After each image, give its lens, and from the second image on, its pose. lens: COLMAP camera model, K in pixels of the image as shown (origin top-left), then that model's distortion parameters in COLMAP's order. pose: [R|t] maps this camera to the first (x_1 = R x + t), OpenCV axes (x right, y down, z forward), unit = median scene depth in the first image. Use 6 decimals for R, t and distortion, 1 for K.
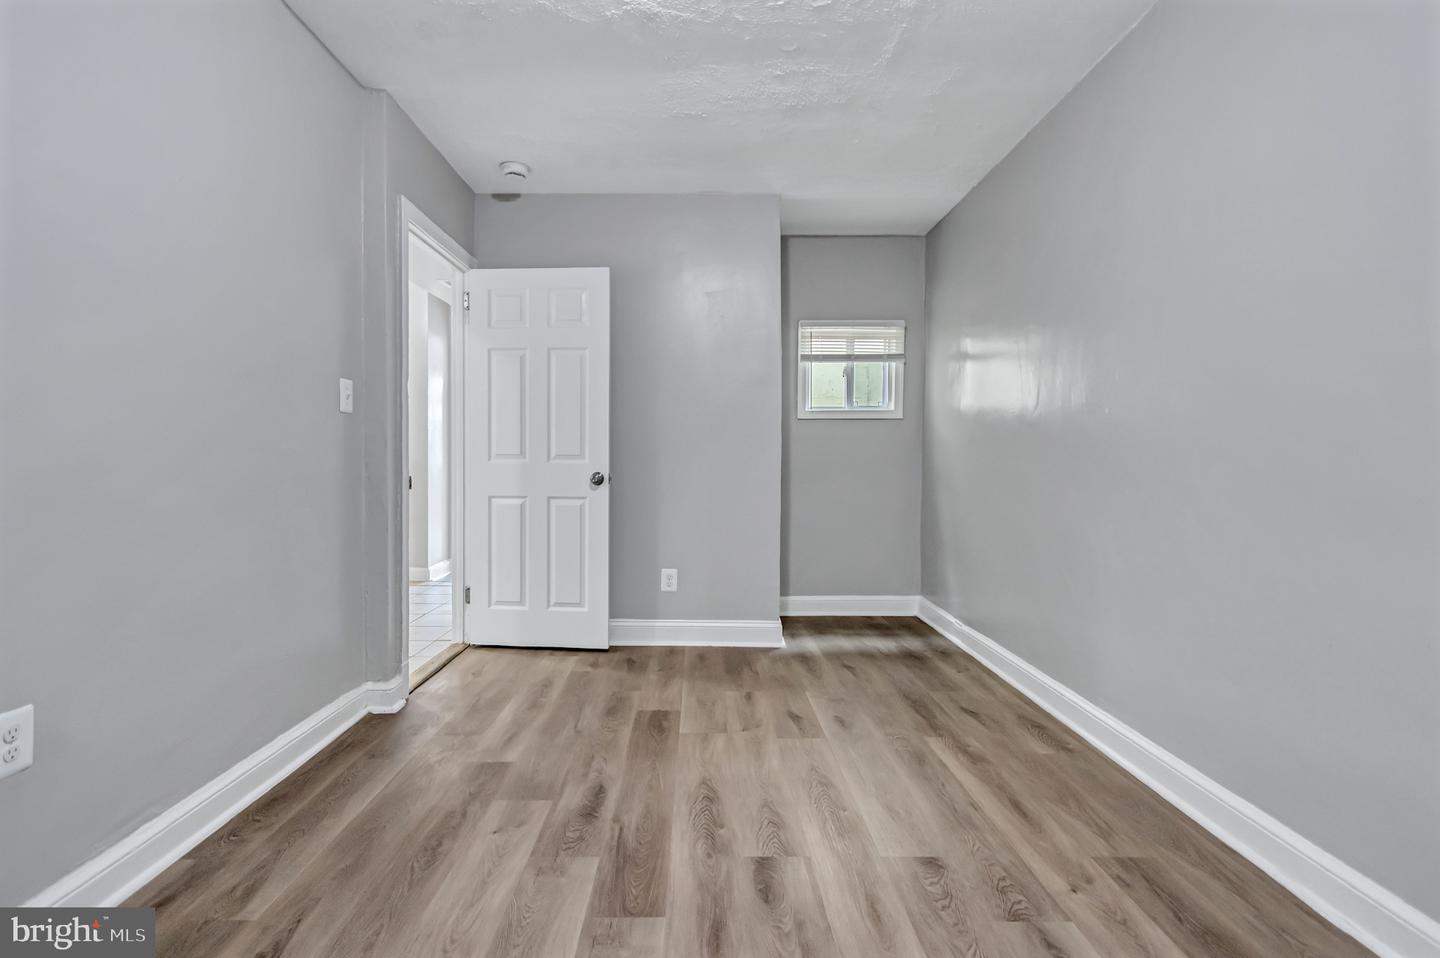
lens RADIAL K [[670.3, 0, 713.9], [0, 670.3, 458.4], [0, 0, 1]] dist [-0.000405, -0.000708]
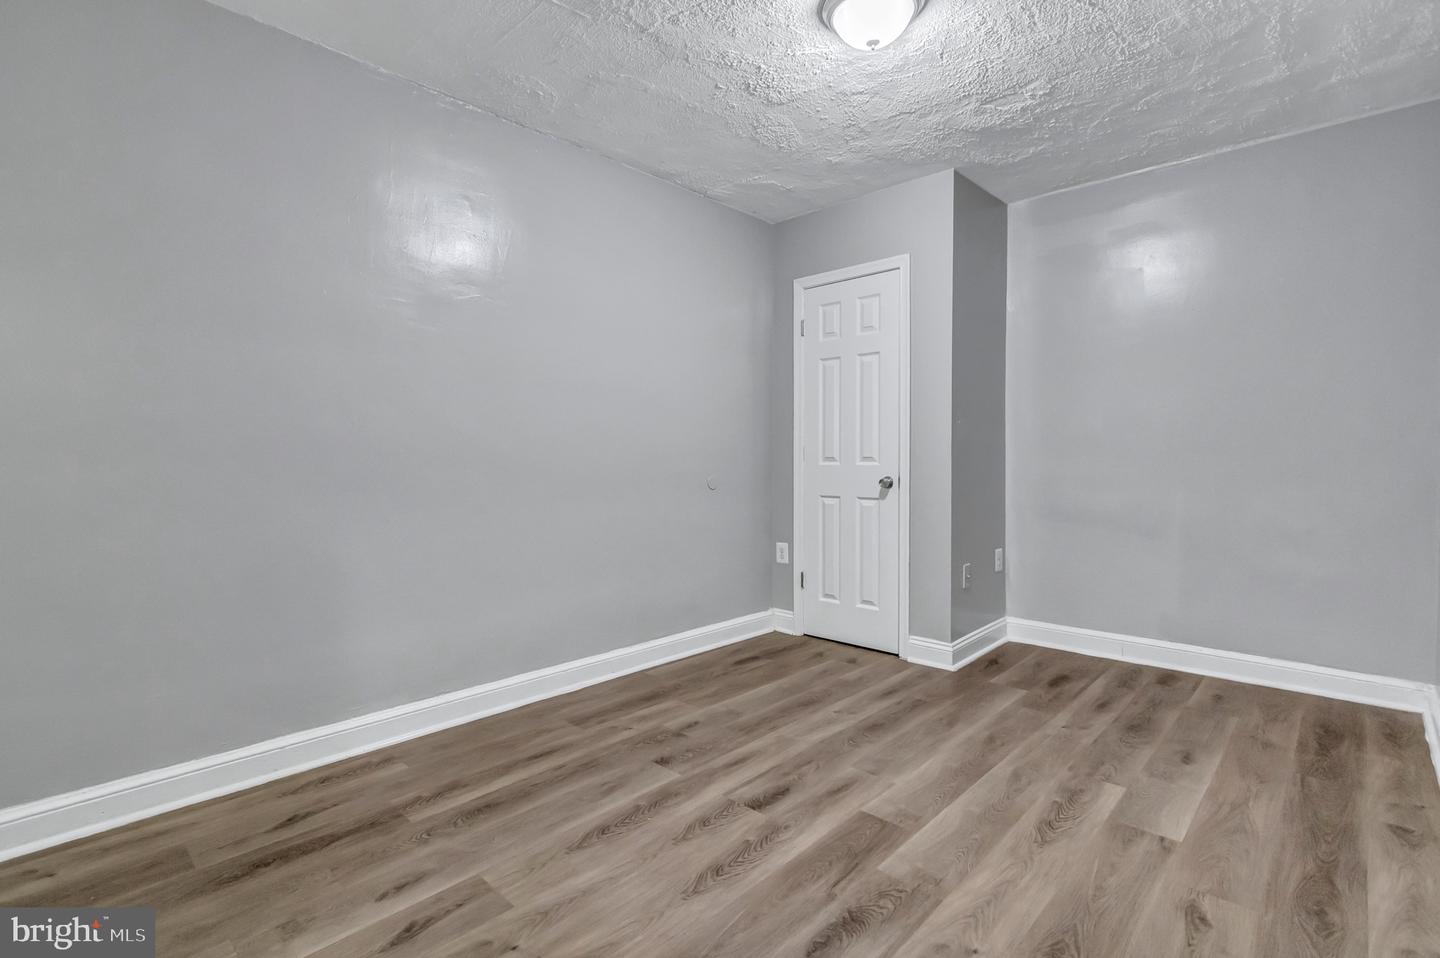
lens RADIAL K [[670.3, 0, 713.9], [0, 670.3, 458.4], [0, 0, 1]] dist [-0.000405, -0.000708]
pose [[-0.715026, -0.004036, 0.699086, -0.658600], [-0.000068, 0.999984, 0.005703, -0.018476], [-0.699098, 0.004031, -0.715015, 1.787308]]
